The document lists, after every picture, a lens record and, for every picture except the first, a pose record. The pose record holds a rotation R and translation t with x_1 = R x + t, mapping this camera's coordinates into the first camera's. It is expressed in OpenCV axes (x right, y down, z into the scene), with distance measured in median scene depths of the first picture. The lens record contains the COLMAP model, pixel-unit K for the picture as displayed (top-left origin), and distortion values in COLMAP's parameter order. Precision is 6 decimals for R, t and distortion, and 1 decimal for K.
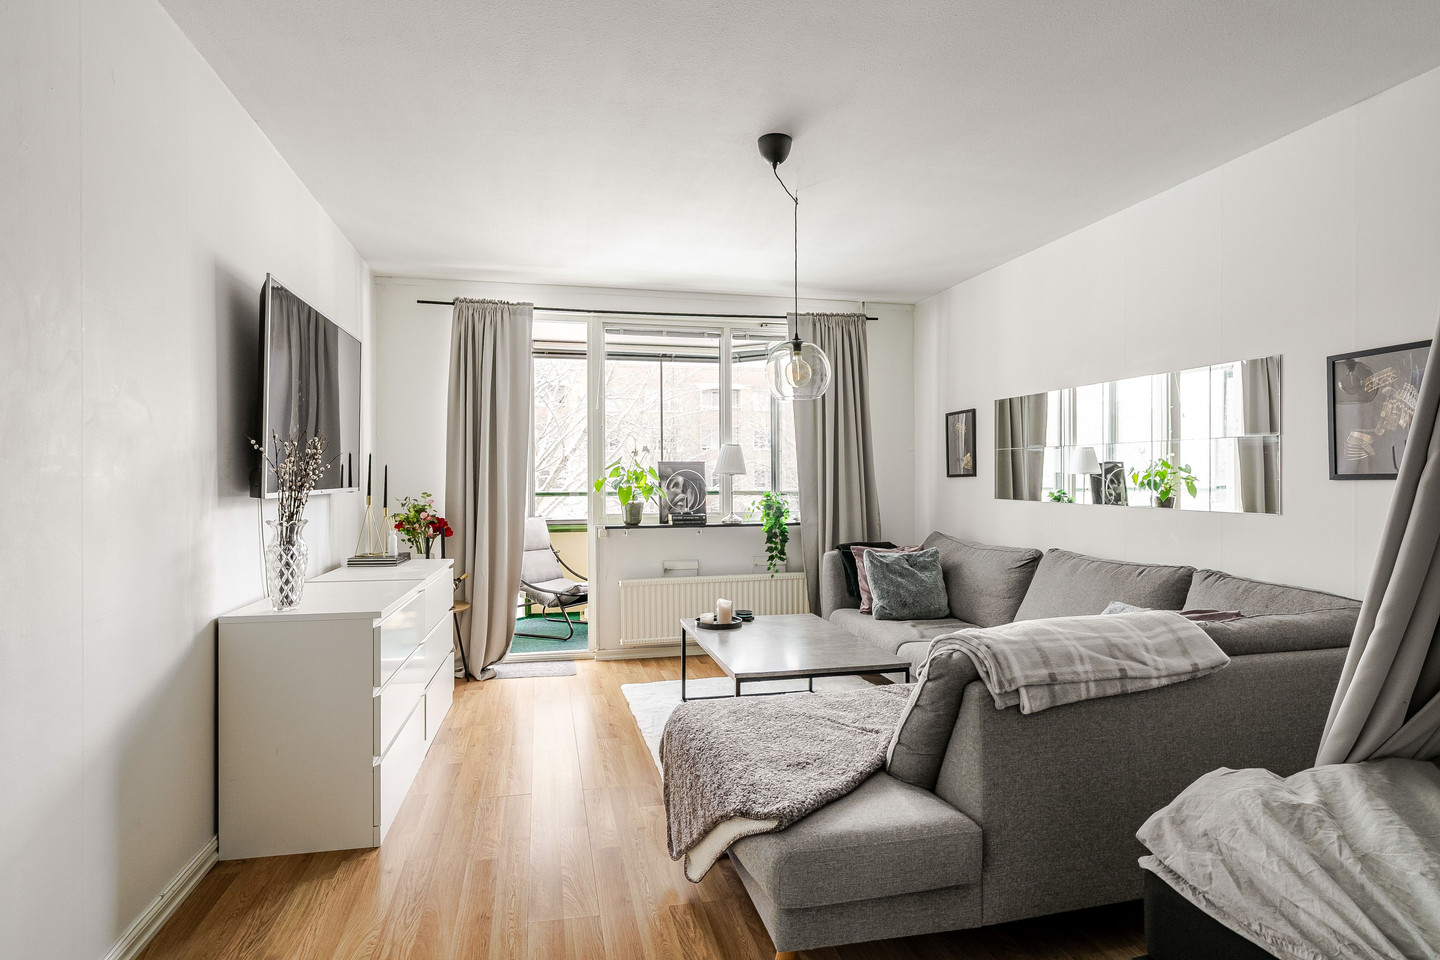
lens RADIAL K [[781.0, 0, 720.0], [0, 781.0, 480.0], [0, 0, 1]] dist [0.000620, 0.000472]
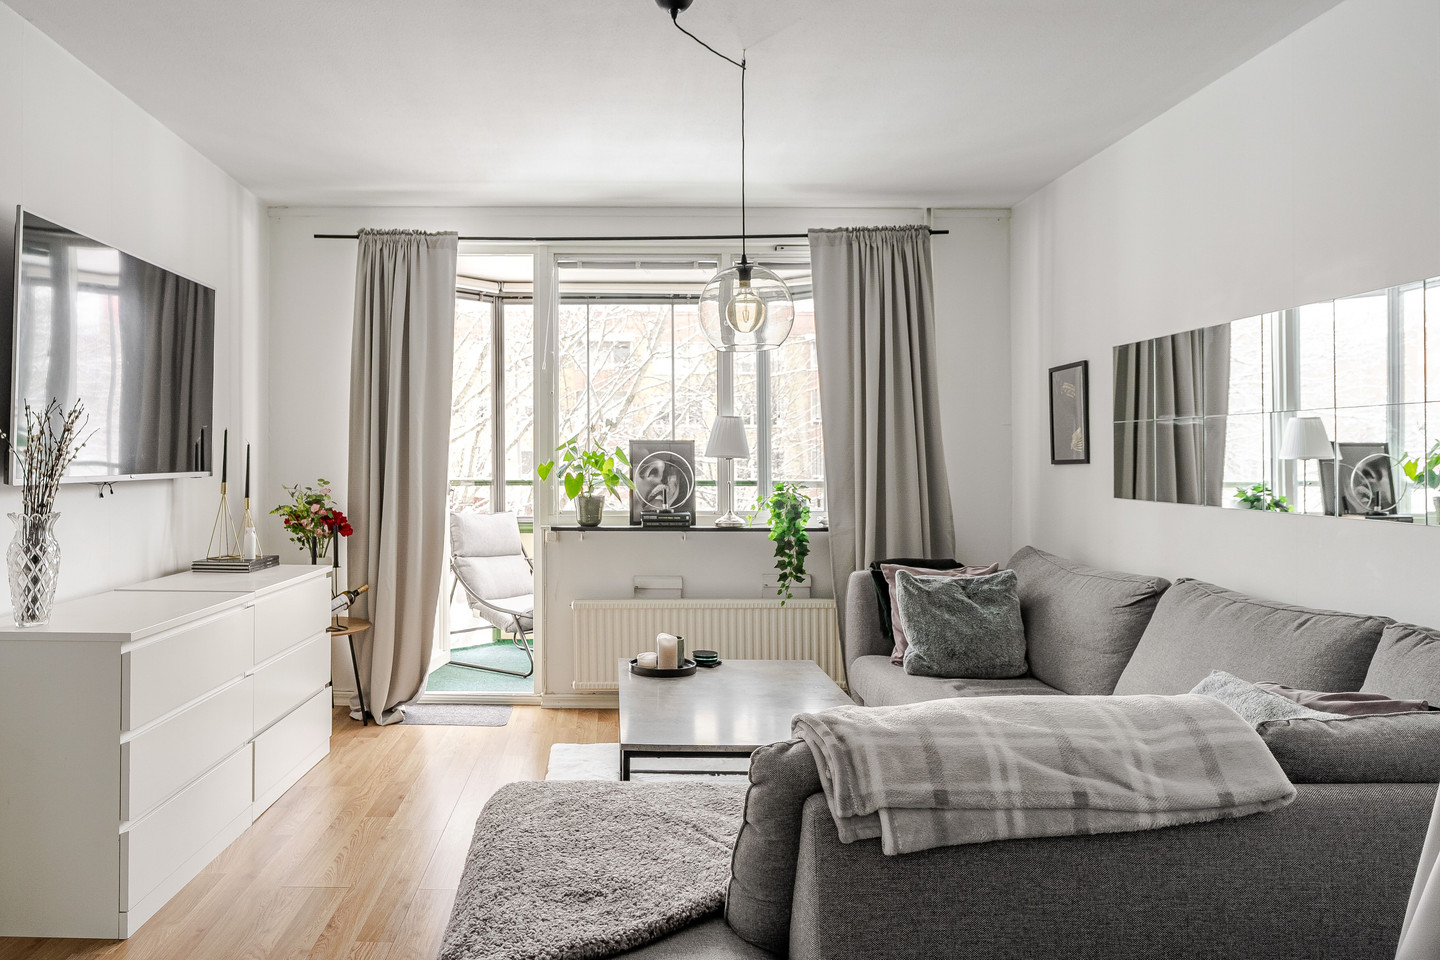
lens RADIAL K [[1010.8, 0, 720.1], [0, 1010.8, 447.8], [0, 0, 1]] dist [0.004093, -0.000323]
pose [[0.971390, 0.003426, -0.237463, 0.247406], [-0.007255, 0.999857, -0.015255, -0.002666], [0.237377, 0.016541, 0.971277, 0.108444]]
